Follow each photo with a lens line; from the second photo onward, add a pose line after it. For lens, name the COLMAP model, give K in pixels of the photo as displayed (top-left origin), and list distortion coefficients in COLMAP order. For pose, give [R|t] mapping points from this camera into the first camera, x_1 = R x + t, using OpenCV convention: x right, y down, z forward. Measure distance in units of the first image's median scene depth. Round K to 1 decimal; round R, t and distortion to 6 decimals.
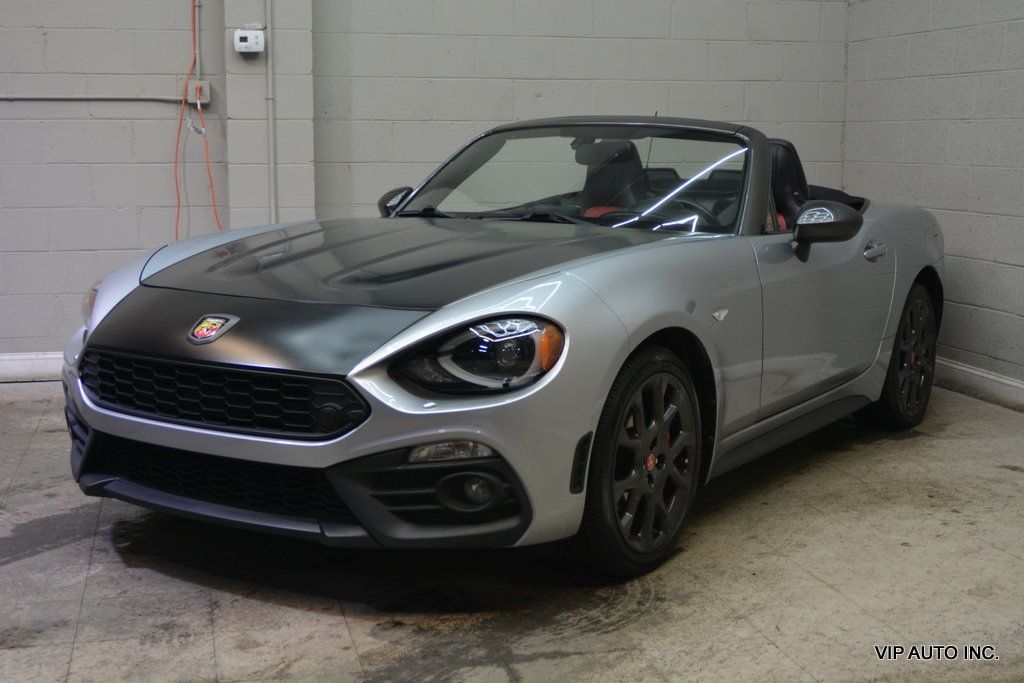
lens RADIAL K [[1411.4, 0, 514.7], [0, 1411.4, 341.9], [0, 0, 1]] dist [0.003174, -0.032040]
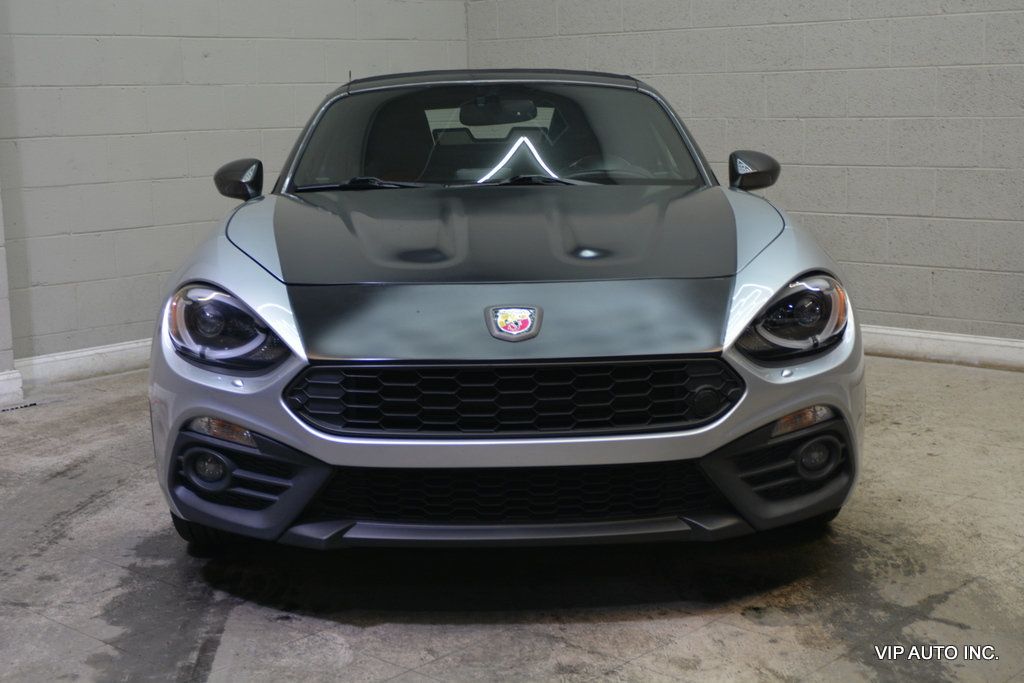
lens RADIAL K [[1436.8, 0, 513.3], [0, 1436.8, 342.6], [0, 0, 1]] dist [-0.012333, -0.039502]
pose [[0.828488, -0.114881, 0.548097, -0.498788], [0.103773, 0.993276, 0.051330, -0.029683], [-0.550308, 0.014351, 0.834838, 0.199120]]
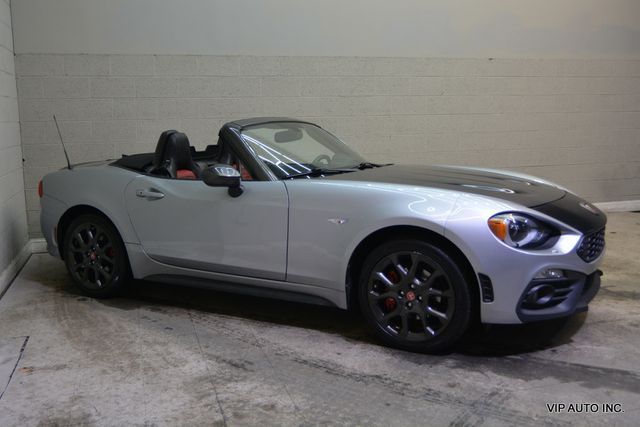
lens RADIAL K [[617.3, 0, 317.6], [0, 617.3, 211.9], [0, 0, 1]] dist [-0.019985, -0.001911]
pose [[-0.059101, -0.149614, 0.986977, -0.845060], [0.161632, 0.974224, 0.157359, -0.167122], [-0.985080, 0.168827, -0.033395, 1.056648]]
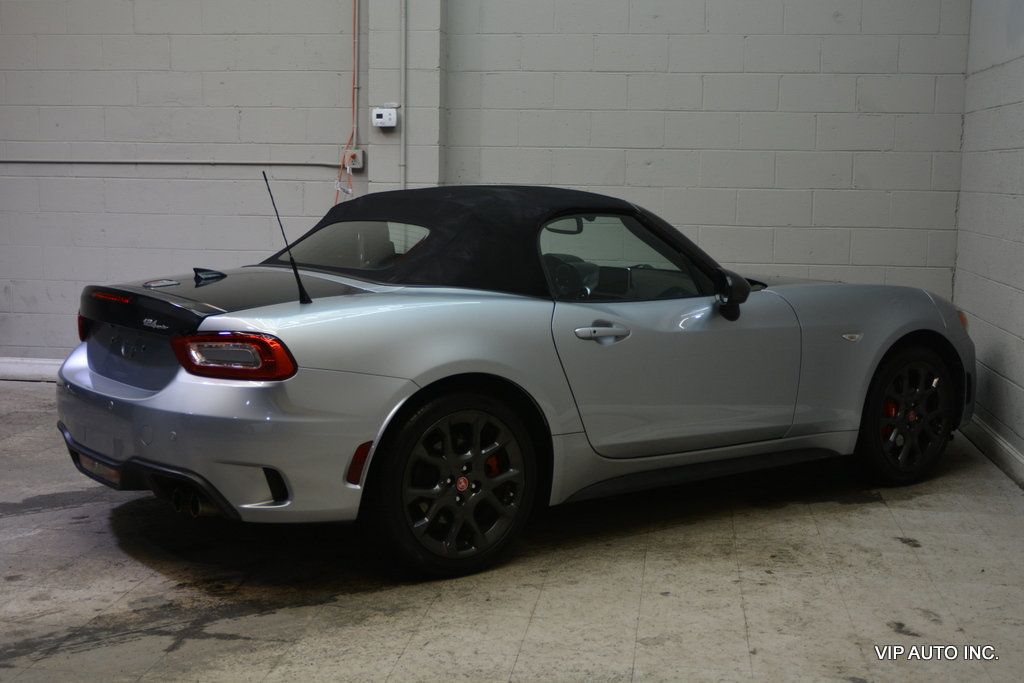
lens RADIAL K [[1327.2, 0, 512.0], [0, 1327.2, 341.0], [0, 0, 1]] dist [-0.005168, -0.009840]
pose [[0.932231, 0.058480, -0.357108, 0.433194], [-0.065546, 0.997820, -0.007706, -0.030112], [0.355879, 0.030591, 0.934031, -0.007616]]
